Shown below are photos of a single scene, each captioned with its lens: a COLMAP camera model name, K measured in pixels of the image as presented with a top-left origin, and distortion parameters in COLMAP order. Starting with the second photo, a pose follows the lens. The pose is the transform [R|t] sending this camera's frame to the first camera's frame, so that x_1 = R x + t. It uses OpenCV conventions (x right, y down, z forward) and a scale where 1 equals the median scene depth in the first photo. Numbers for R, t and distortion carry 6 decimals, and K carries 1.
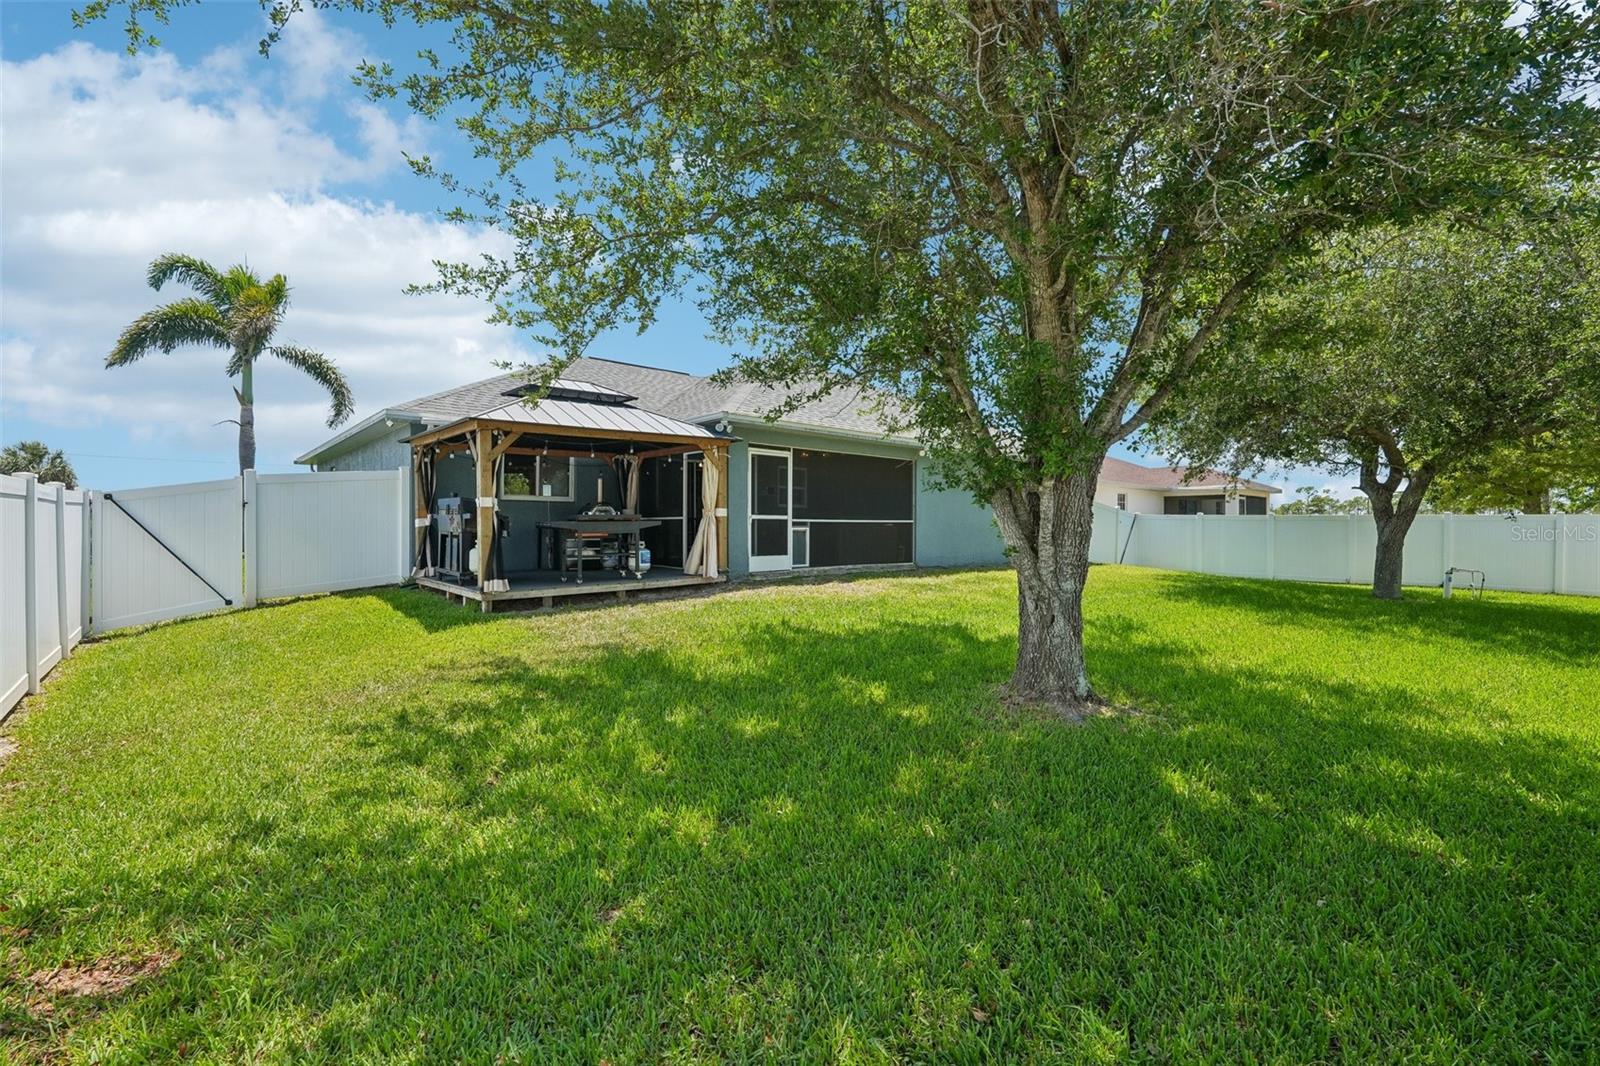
lens RADIAL K [[708.5, 0, 798.8], [0, 708.5, 528.9], [0, 0, 1]] dist [-0.011429, 0.006588]
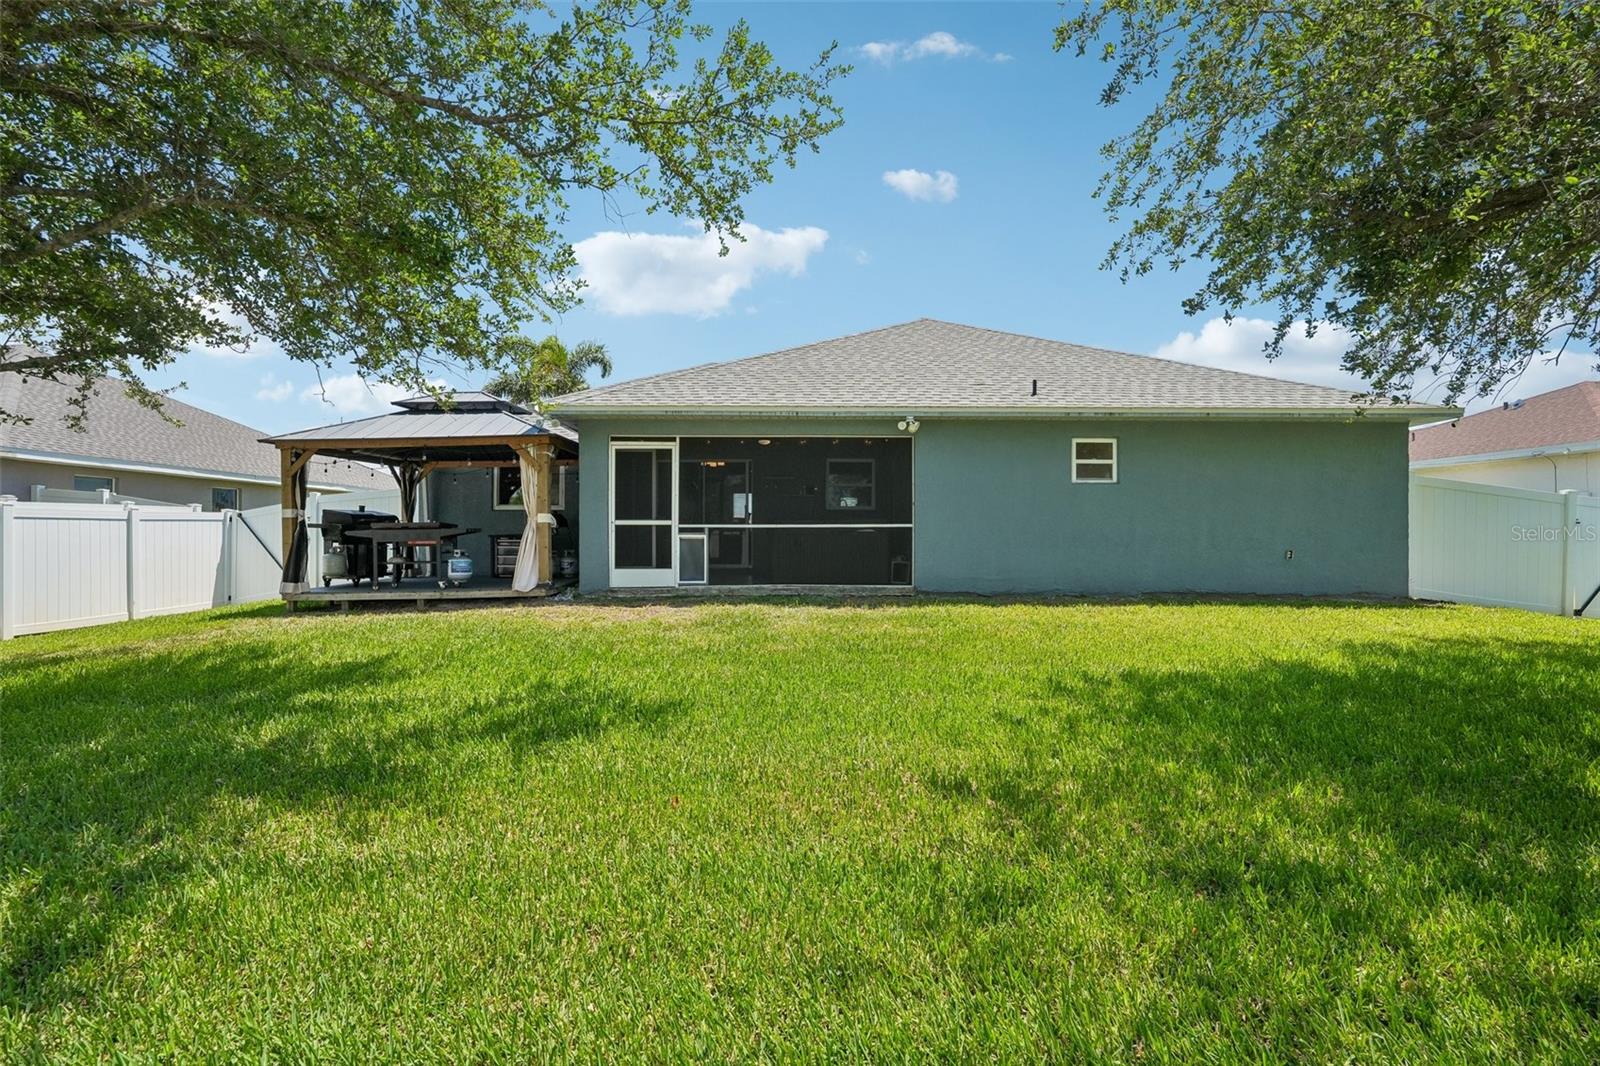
lens RADIAL K [[708.5, 0, 800.9], [0, 708.5, 533.5], [0, 0, 1]] dist [-0.011429, 0.006588]
pose [[0.747377, -0.004841, -0.664382, 0.642725], [0.001182, 0.999982, -0.005956, 0.001705], [0.664399, 0.003666, 0.747369, 0.490368]]
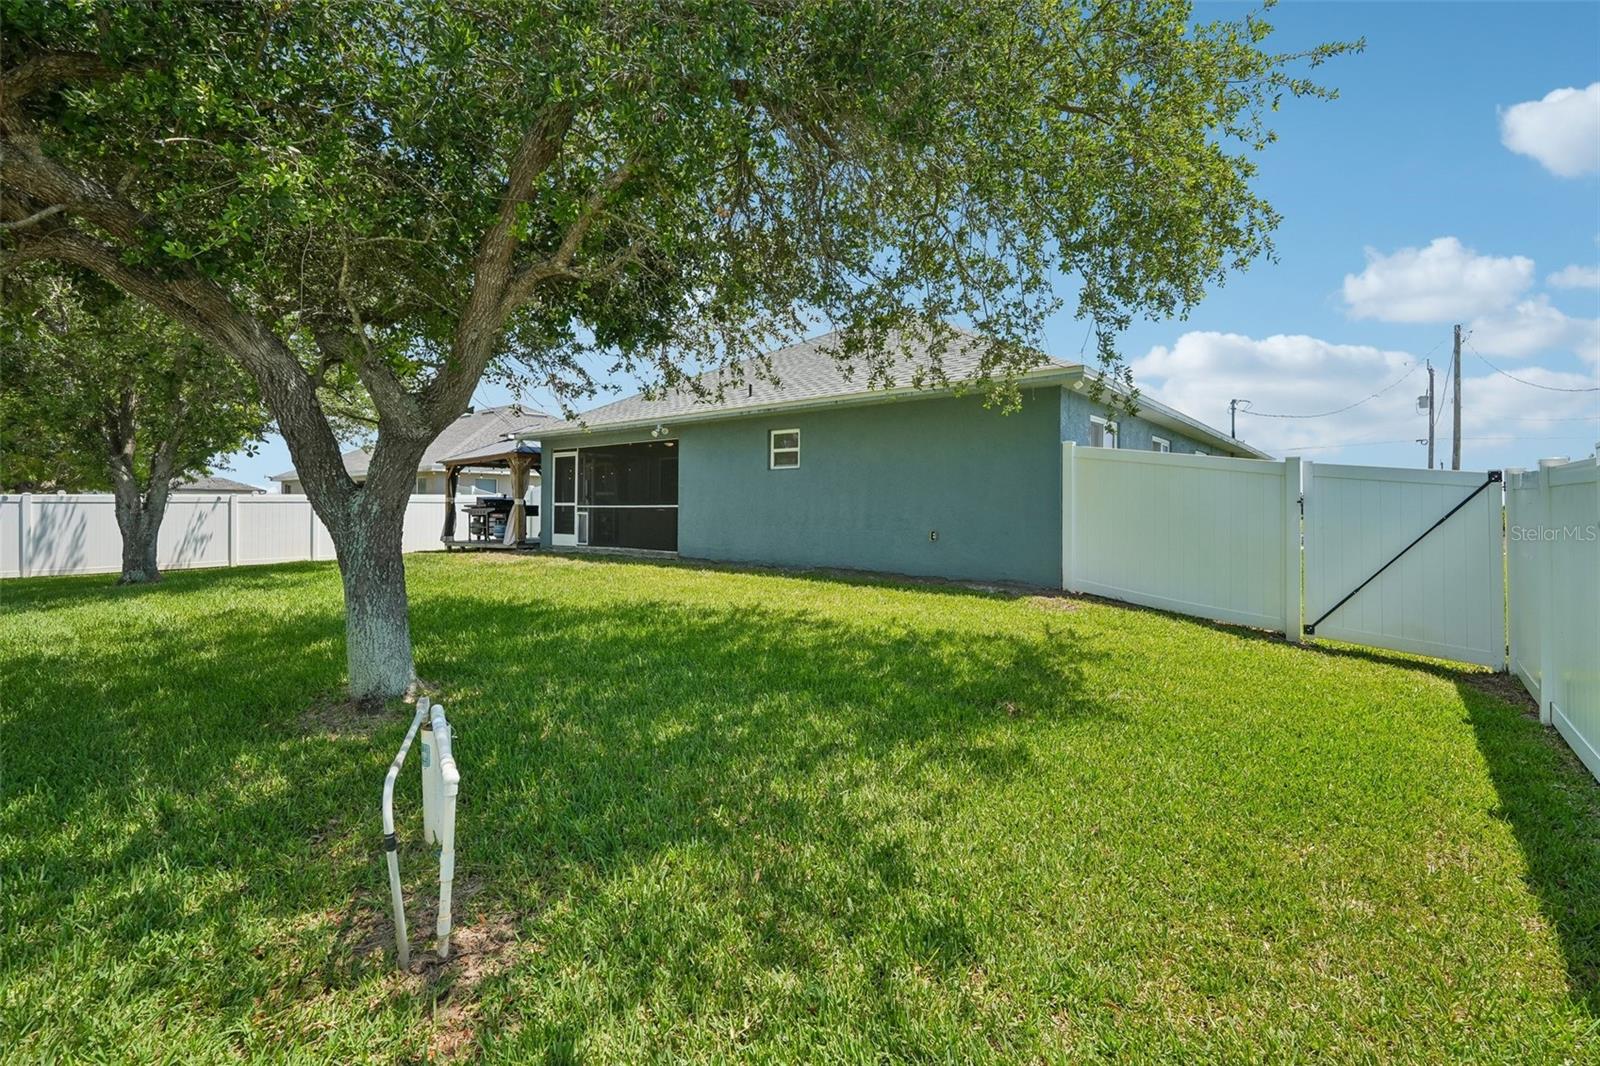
lens RADIAL K [[708.5, 0, 798.2], [0, 708.5, 528.1], [0, 0, 1]] dist [-0.011429, 0.006588]
pose [[0.153812, 0.001474, -0.988099, 1.280892], [-0.024952, 0.999686, -0.002393, 0.018744], [0.987785, 0.025023, 0.153800, 1.205053]]
